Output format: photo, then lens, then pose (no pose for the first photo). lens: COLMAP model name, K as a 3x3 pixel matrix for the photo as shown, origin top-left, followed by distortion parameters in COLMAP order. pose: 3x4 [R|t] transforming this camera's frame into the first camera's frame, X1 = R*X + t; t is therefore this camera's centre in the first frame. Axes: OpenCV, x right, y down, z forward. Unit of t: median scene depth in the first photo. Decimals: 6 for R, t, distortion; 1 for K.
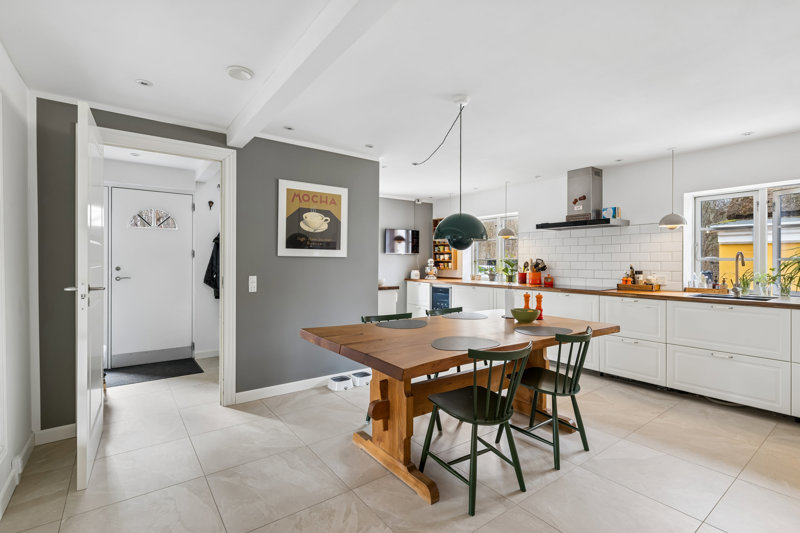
lens RADIAL K [[378.5, 0, 400.0], [0, 378.5, 266.5], [0, 0, 1]] dist [0.003672, 0.001116]
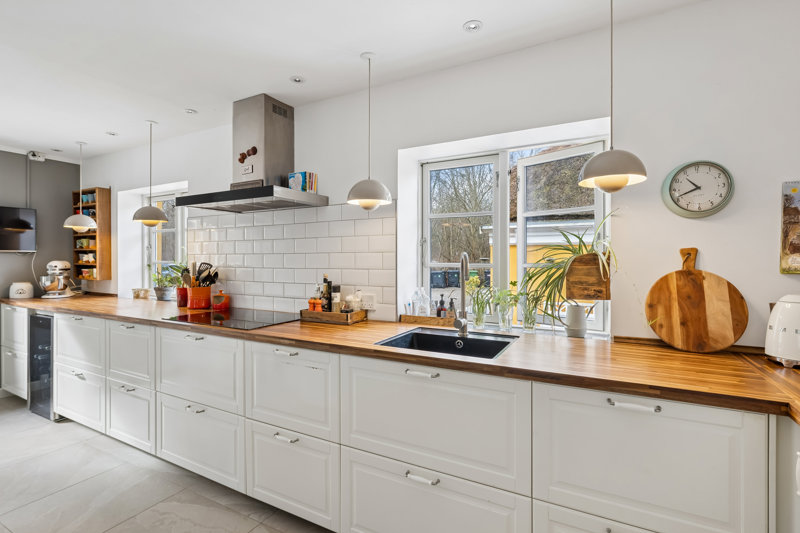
lens RADIAL K [[378.5, 0, 400.0], [0, 378.5, 266.5], [0, 0, 1]] dist [0.003672, 0.001116]
pose [[0.909341, -0.005149, 0.416020, 0.488013], [0.004722, 0.999987, 0.002056, -0.017703], [-0.416025, 0.000094, 0.909353, 0.457488]]
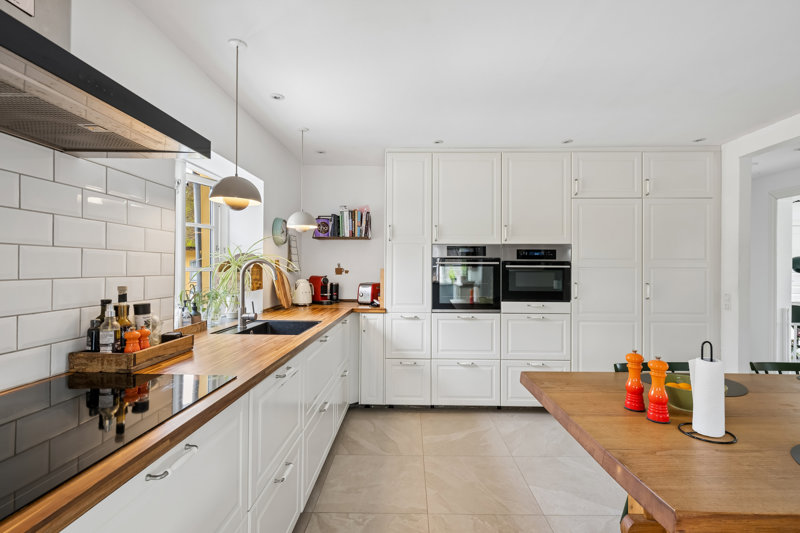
lens RADIAL K [[378.5, 0, 400.0], [0, 378.5, 266.5], [0, 0, 1]] dist [0.003672, 0.001116]
pose [[-0.788784, -0.000879, 0.614670, 0.221781], [0.001840, 0.999991, 0.003792, -0.025079], [-0.614668, 0.004122, -0.788775, 1.118945]]
